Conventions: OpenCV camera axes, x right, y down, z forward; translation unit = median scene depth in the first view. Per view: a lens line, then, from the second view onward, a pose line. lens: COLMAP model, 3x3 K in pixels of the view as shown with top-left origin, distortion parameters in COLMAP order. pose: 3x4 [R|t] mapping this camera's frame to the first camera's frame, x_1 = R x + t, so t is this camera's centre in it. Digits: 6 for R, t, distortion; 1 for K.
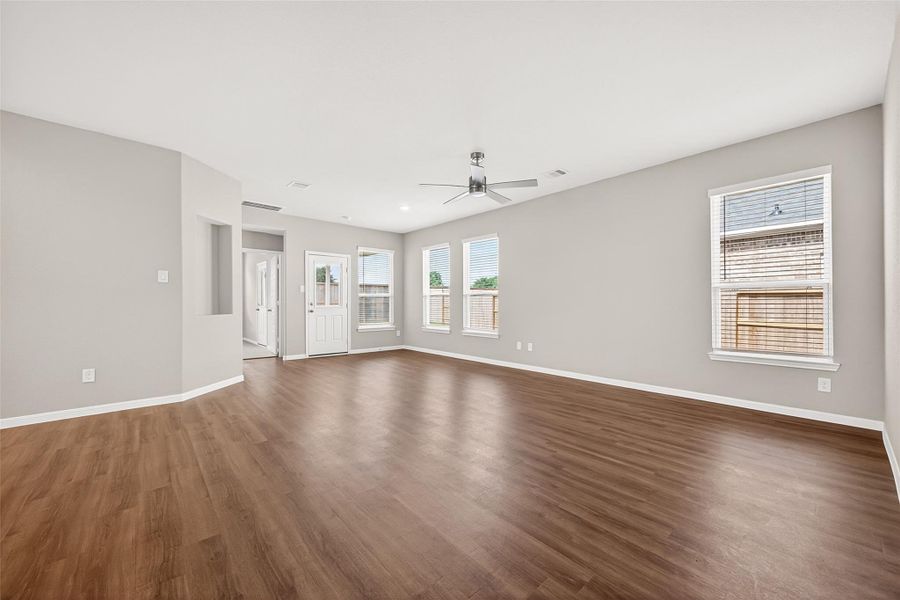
lens RADIAL K [[346.4, 0, 450.0], [0, 346.4, 300.0], [0, 0, 1]] dist [0.000041, -0.000298]
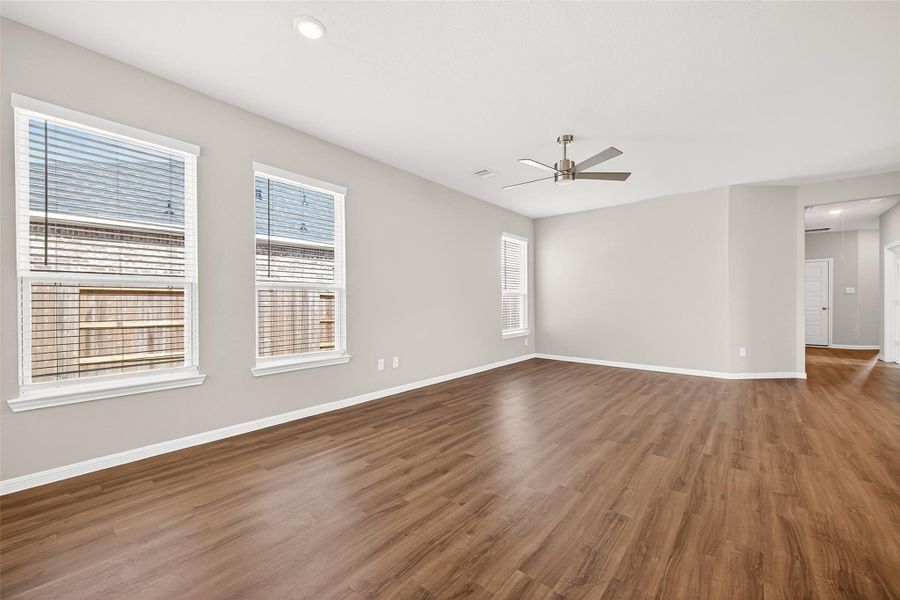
lens RADIAL K [[352.6, 0, 447.8], [0, 352.6, 302.2], [0, 0, 1]] dist [0.000432, -0.000092]
pose [[-0.134261, -0.001344, 0.990945, -0.527395], [-0.007148, 0.999974, 0.000388, 0.003915], [-0.990920, -0.007031, -0.134267, 0.960249]]
